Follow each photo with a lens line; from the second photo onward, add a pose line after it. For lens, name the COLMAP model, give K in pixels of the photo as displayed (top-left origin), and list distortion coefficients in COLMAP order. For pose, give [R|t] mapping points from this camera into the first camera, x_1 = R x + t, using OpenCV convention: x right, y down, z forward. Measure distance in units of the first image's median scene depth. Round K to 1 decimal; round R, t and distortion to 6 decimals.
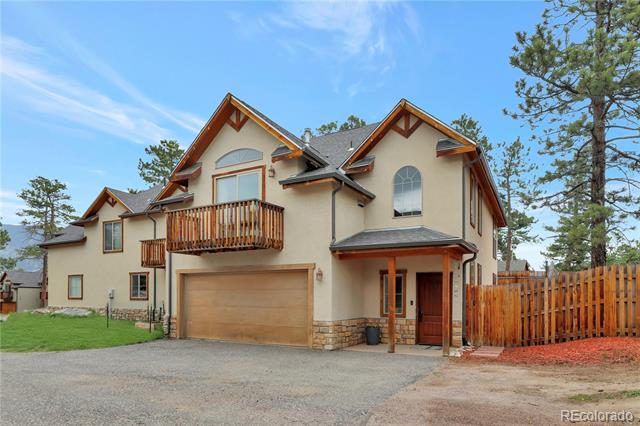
lens RADIAL K [[364.0, 0, 320.0], [0, 364.0, 213.0], [0, 0, 1]] dist [-0.002806, -0.000496]
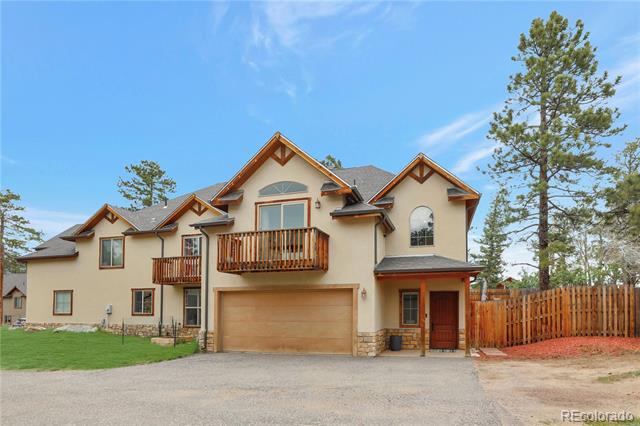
lens RADIAL K [[321.1, 0, 320.0], [0, 321.1, 224.8], [0, 0, 1]] dist [-0.019981, -0.000129]
pose [[0.973269, 0.048665, 0.224452, -0.361210], [-0.041770, 0.998501, -0.035366, -0.010673], [-0.225837, 0.025045, 0.973843, 0.003420]]
